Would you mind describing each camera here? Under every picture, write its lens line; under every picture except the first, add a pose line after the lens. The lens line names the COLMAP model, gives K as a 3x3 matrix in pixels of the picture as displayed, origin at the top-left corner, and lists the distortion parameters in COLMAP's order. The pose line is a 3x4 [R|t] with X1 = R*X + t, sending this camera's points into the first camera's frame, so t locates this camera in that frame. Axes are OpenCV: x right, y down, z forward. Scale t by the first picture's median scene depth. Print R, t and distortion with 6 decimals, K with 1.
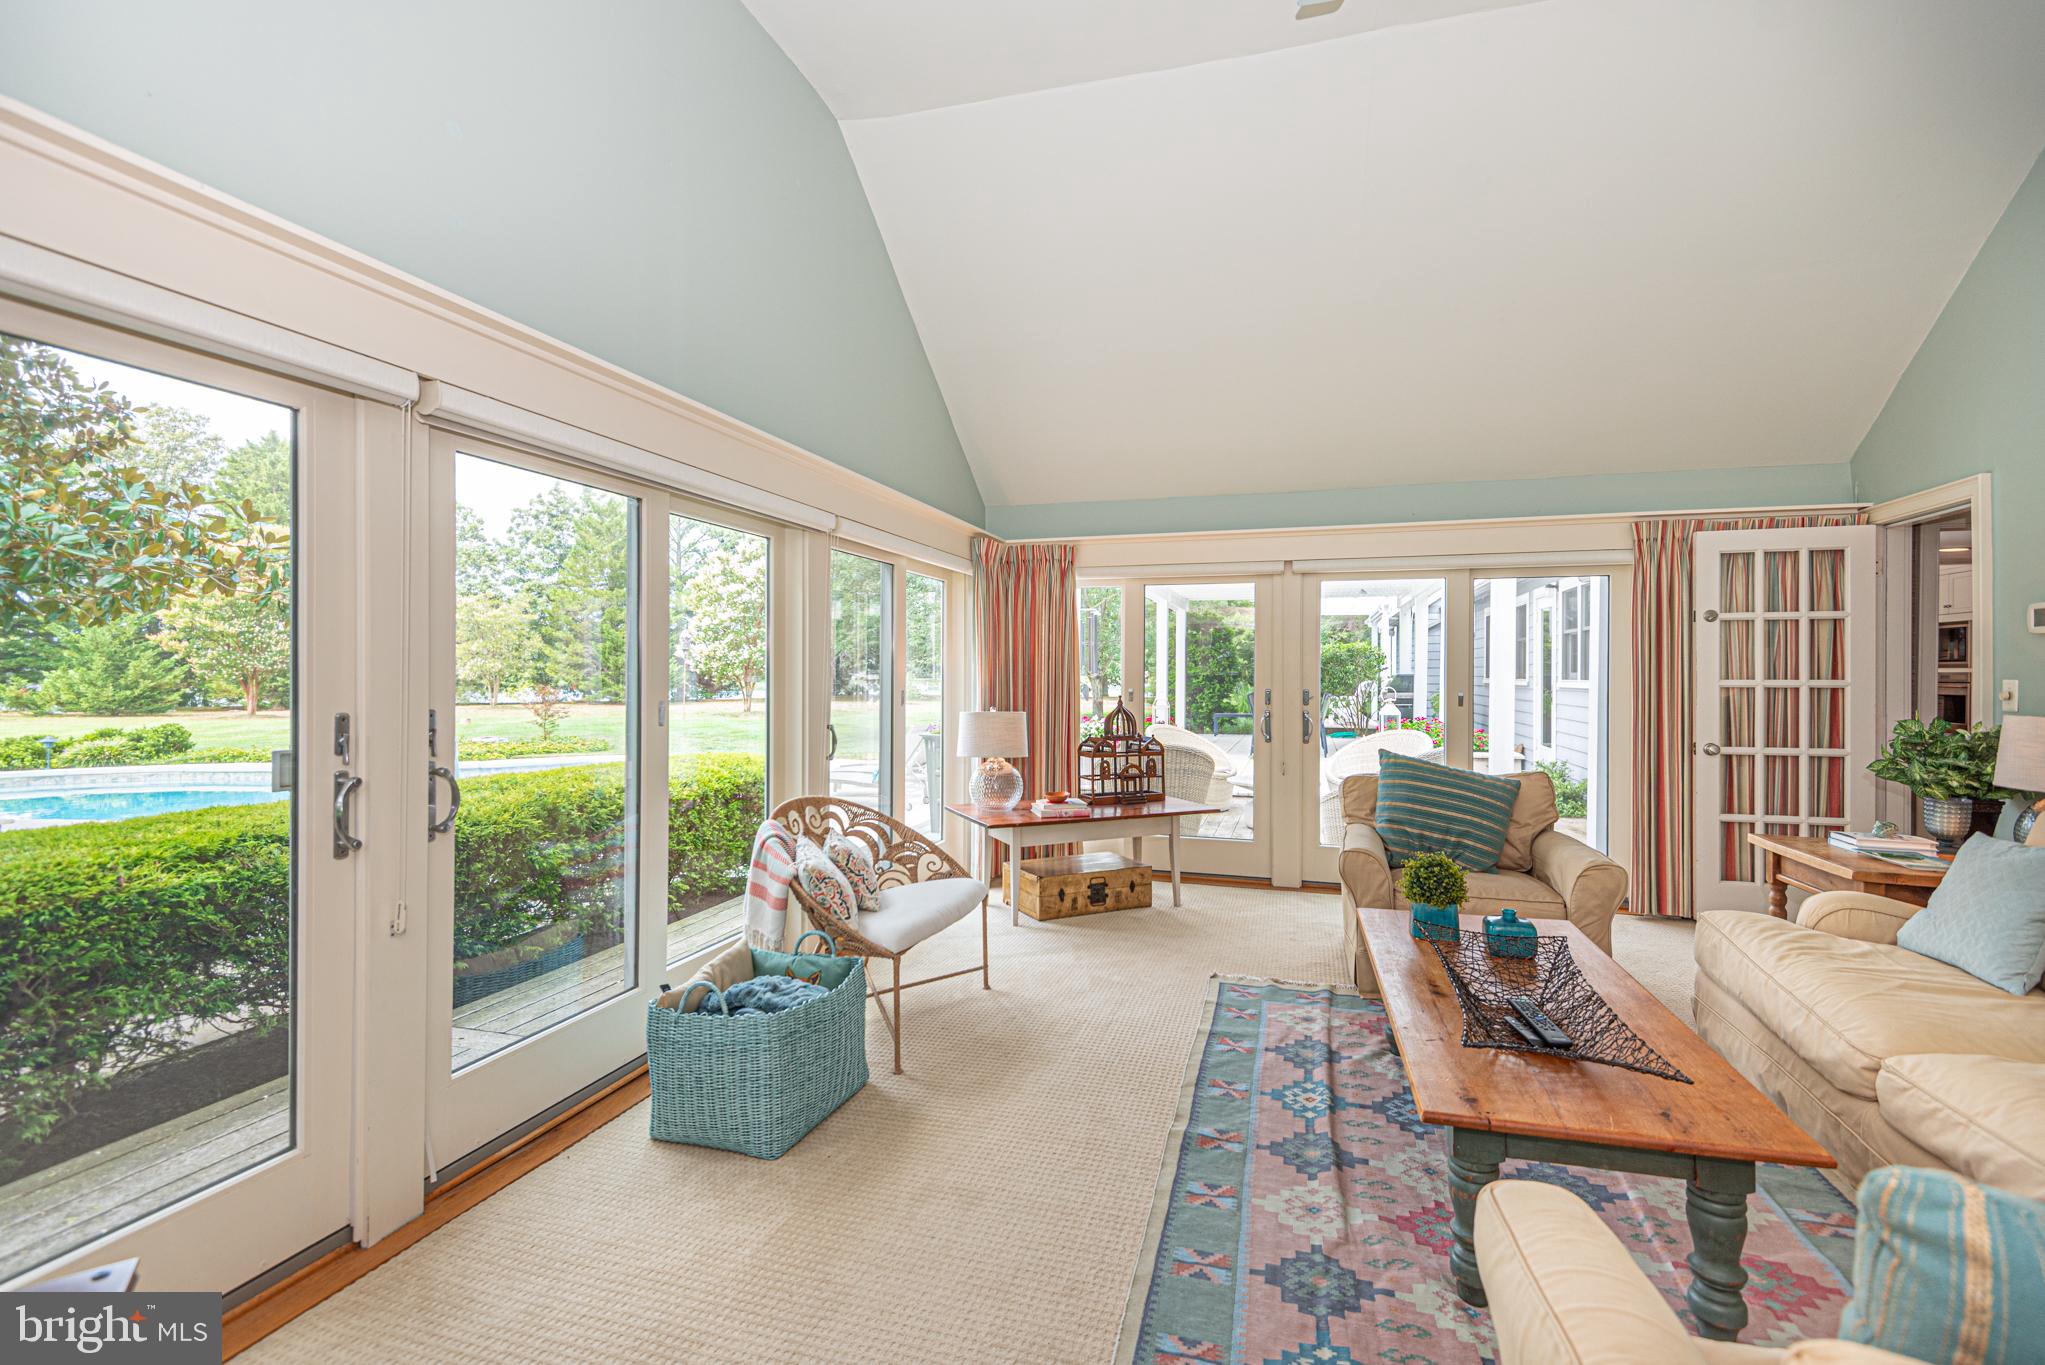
lens RADIAL K [[944.1, 0, 1023.9], [0, 944.1, 670.1], [0, 0, 1]] dist [0.029840, -0.011560]
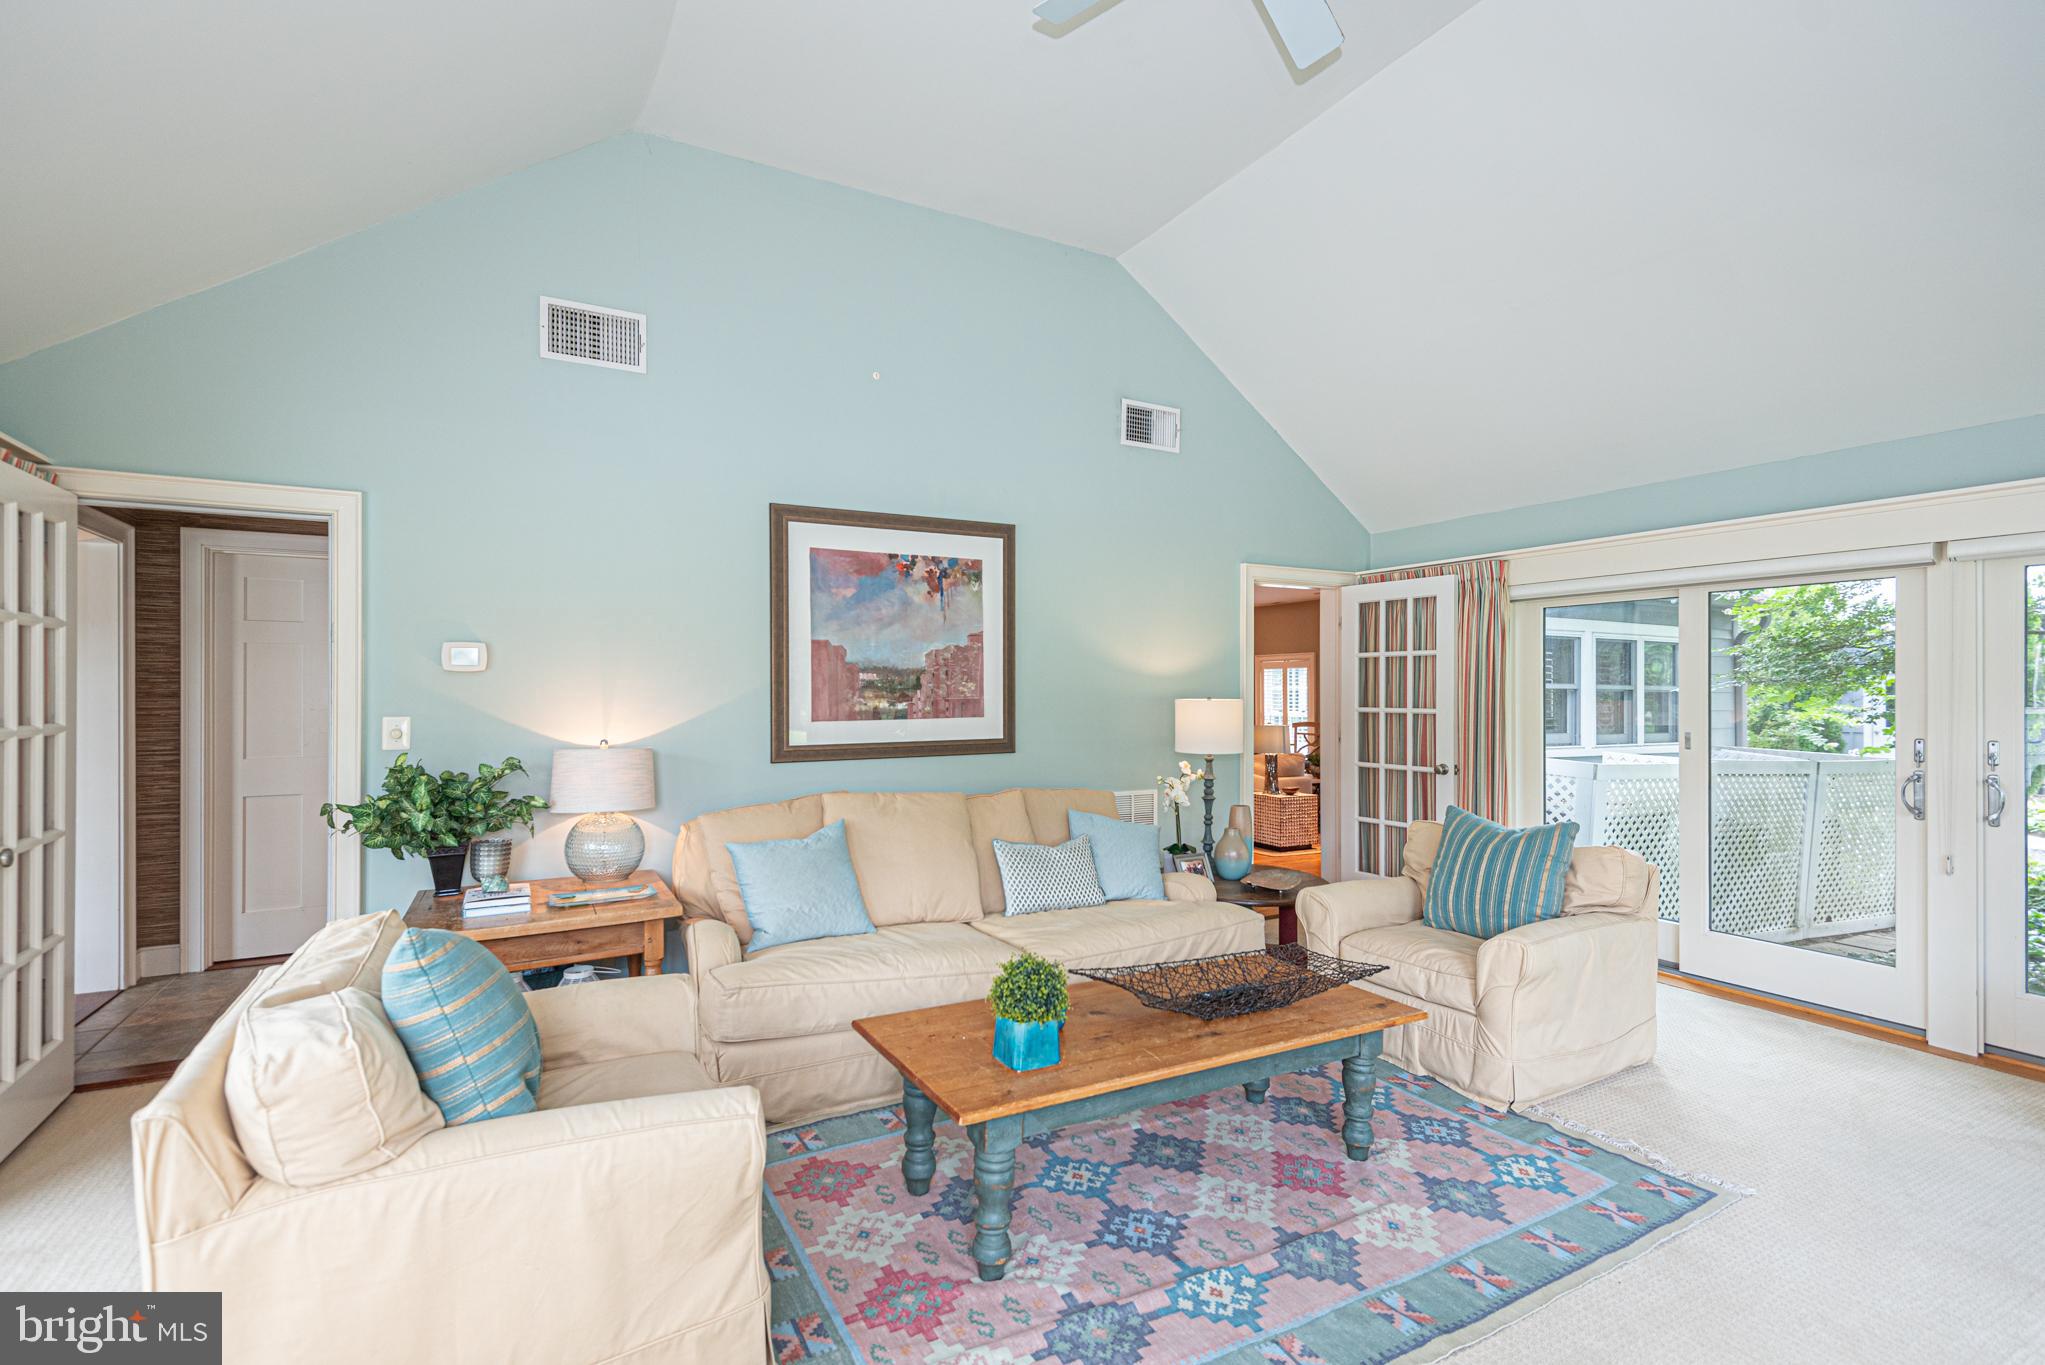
lens RADIAL K [[944.1, 0, 1020.7], [0, 944.1, 690.6], [0, 0, 1]] dist [0.029840, -0.011560]
pose [[-0.712240, -0.005101, 0.701917, -0.087537], [-0.002570, 0.999986, 0.004659, -0.023925], [-0.701931, 0.001514, -0.712243, 1.209527]]
